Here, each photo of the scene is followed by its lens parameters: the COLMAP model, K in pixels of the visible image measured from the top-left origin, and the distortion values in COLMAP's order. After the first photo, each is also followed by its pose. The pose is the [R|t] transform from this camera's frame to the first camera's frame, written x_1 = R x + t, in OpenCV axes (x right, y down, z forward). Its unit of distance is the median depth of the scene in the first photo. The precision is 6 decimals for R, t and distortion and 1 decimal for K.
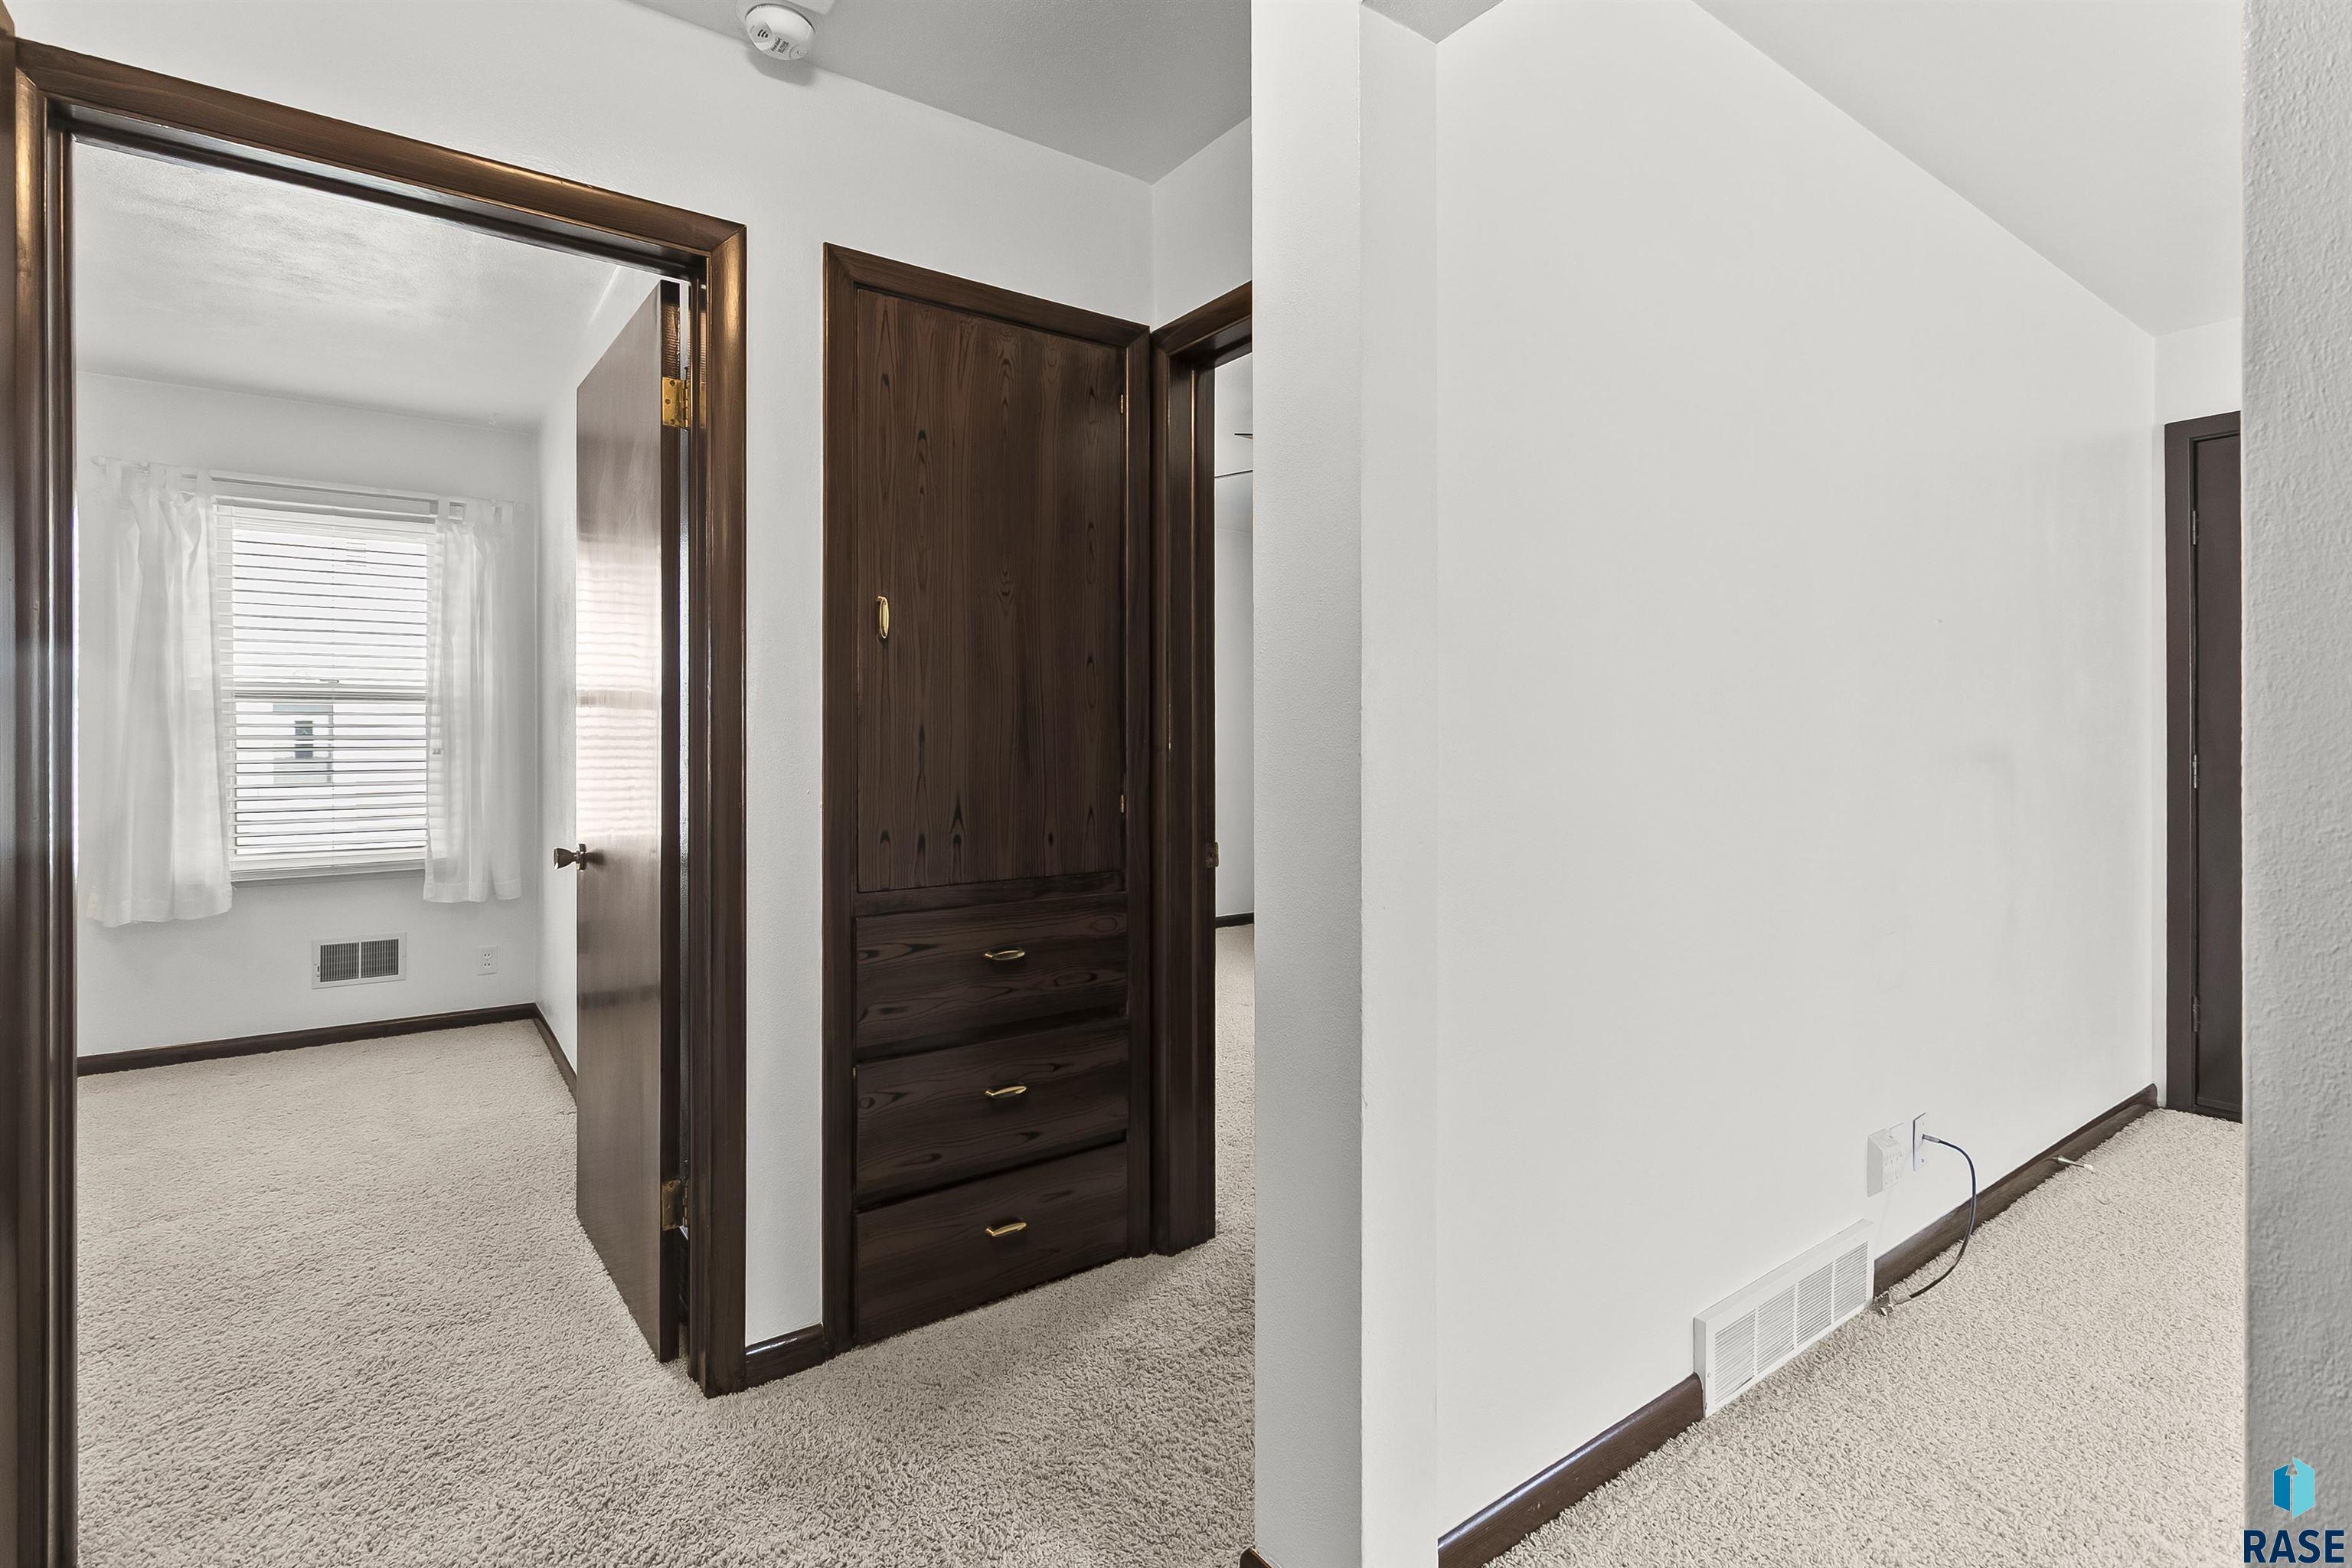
lens RADIAL K [[1096.8, 0, 1186.3], [0, 1096.8, 726.1], [0, 0, 1]] dist [0.001255, 0.000100]
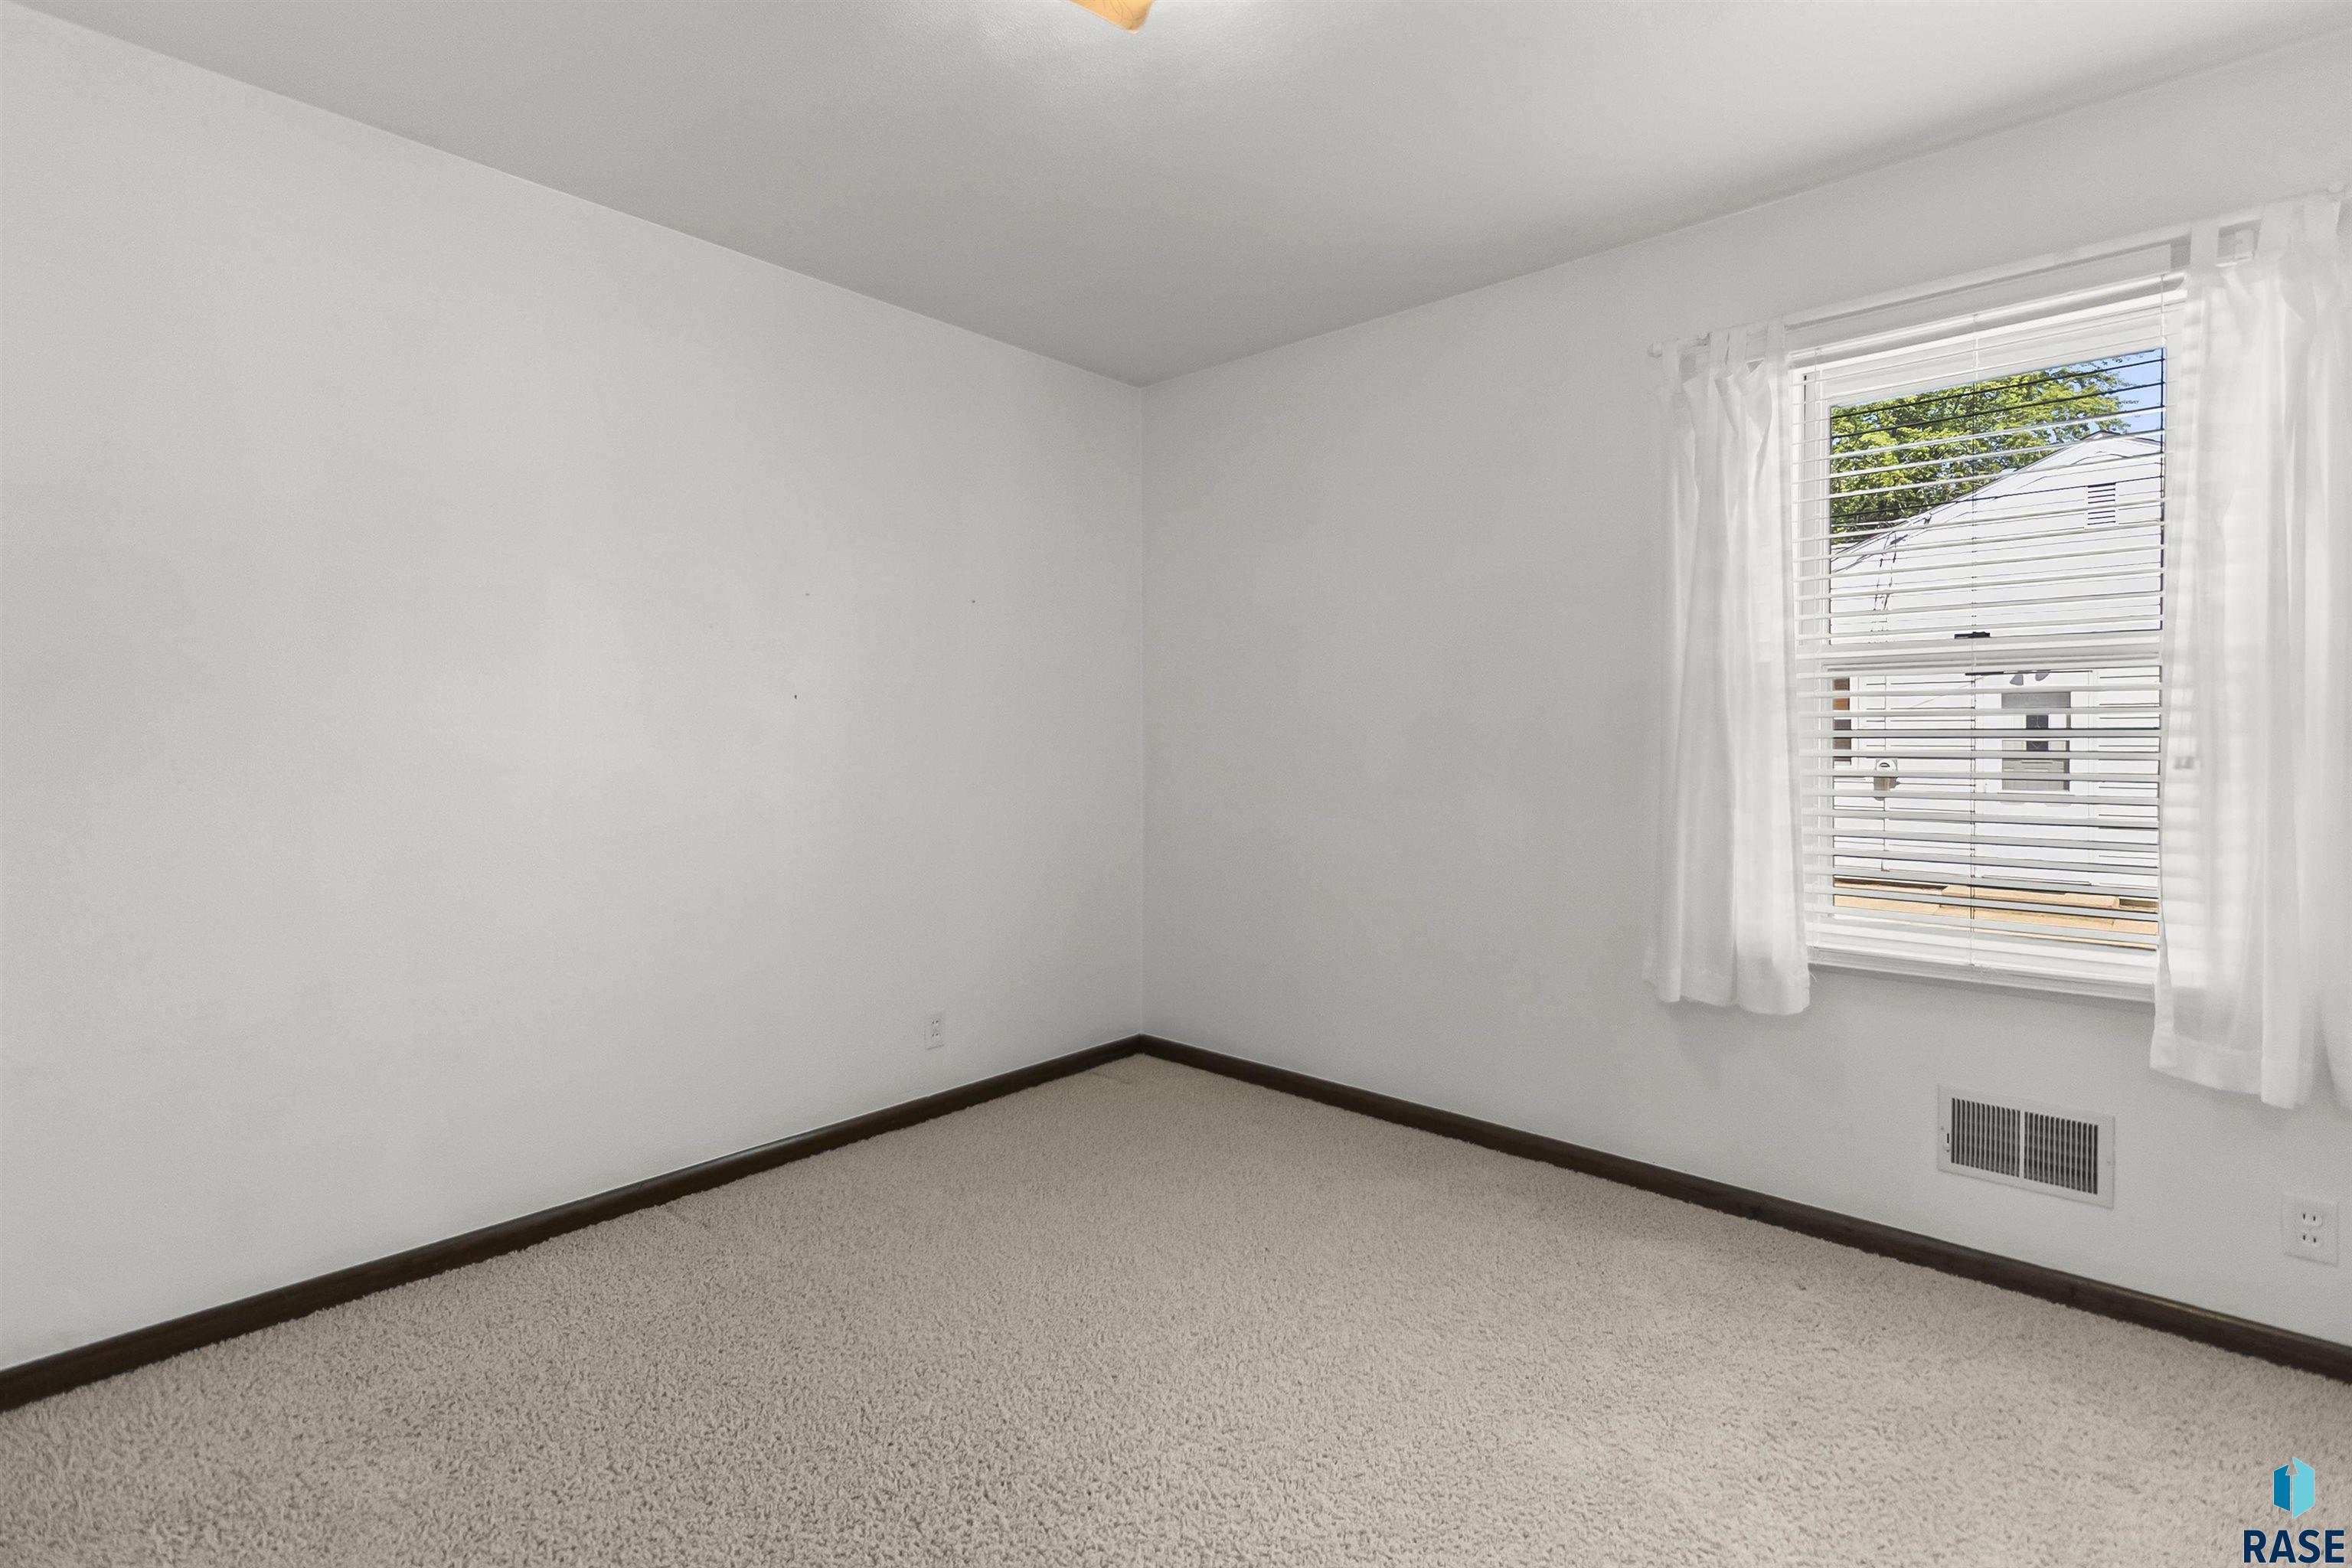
lens RADIAL K [[1077.9, 0, 1172.7], [0, 1077.9, 749.0], [0, 0, 1]] dist [0.001593, 0.000207]
pose [[0.193783, 0.012240, -0.980968, -0.310962], [0.006830, 0.999881, 0.013825, 0.007656], [0.981021, -0.009379, 0.193677, 0.483117]]
